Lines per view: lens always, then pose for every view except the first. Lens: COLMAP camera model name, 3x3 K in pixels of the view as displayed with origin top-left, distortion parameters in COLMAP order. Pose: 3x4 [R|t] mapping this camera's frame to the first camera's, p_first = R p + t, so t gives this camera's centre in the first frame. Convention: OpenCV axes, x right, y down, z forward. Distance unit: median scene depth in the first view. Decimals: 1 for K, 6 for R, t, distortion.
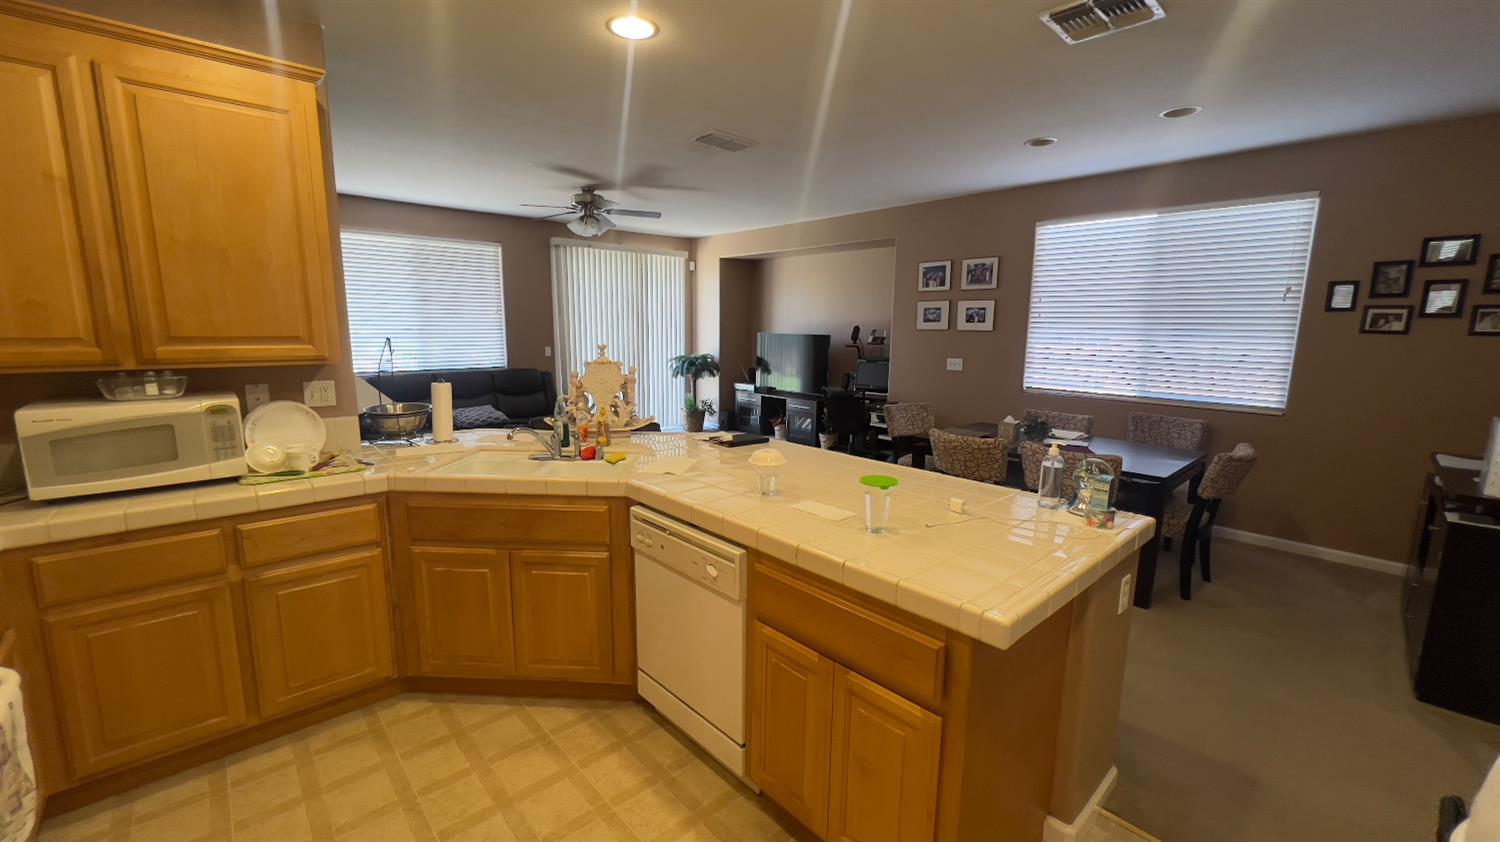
lens RADIAL K [[609.5, 0, 748.9], [0, 609.5, 427.5], [0, 0, 1]] dist [-0.002309, 0.000973]
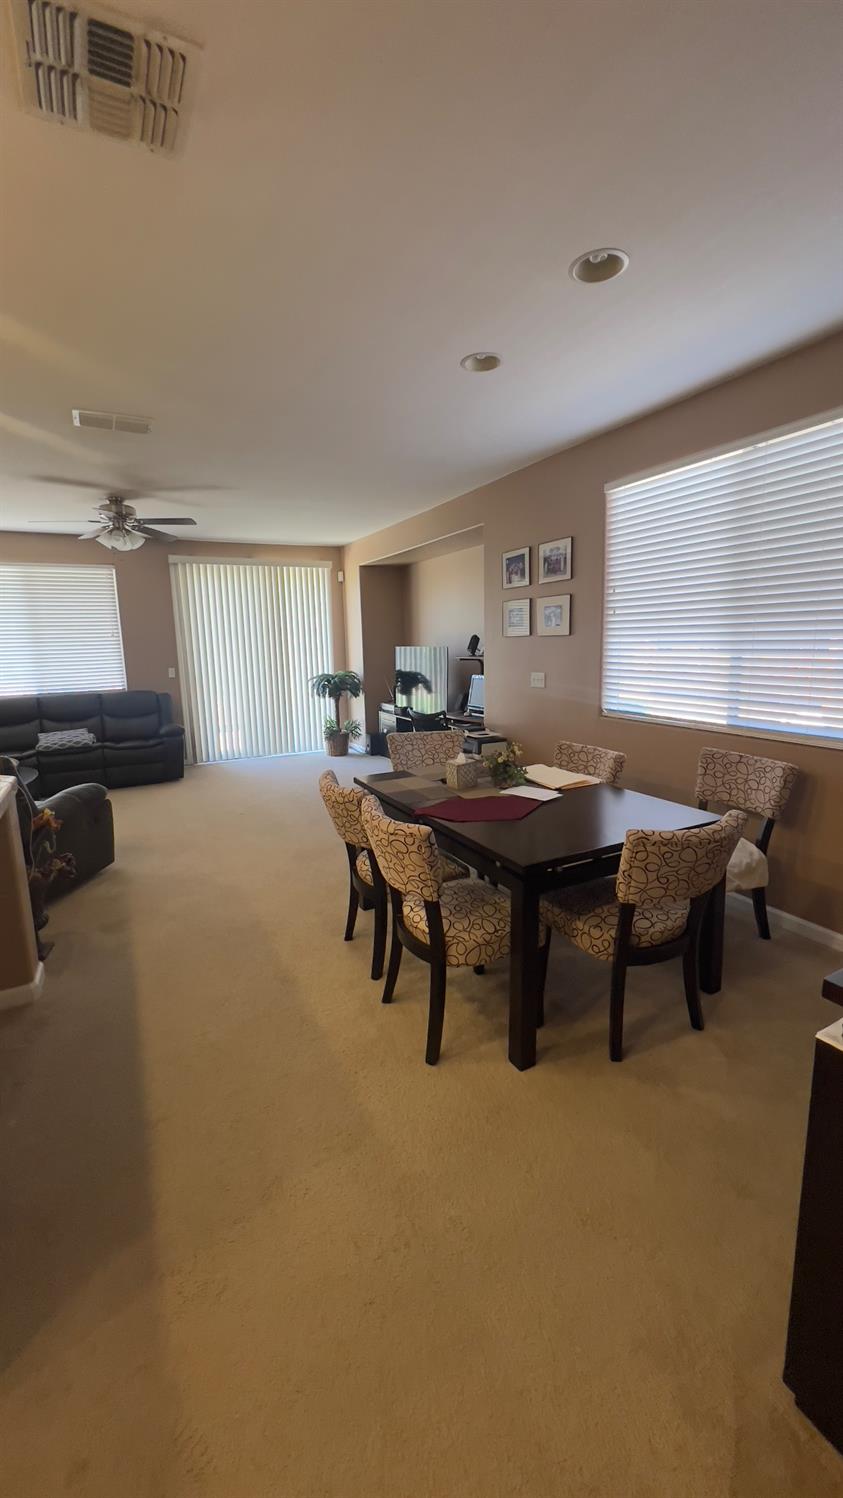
lens RADIAL K [[608.7, 0, 419.8], [0, 608.7, 748.3], [0, 0, 1]] dist [-0.002309, 0.000973]
pose [[0.961767, 0.014210, -0.273500, 0.400351], [-0.011820, 0.999876, 0.010384, -0.021972], [0.273614, -0.006754, 0.961816, 0.203917]]
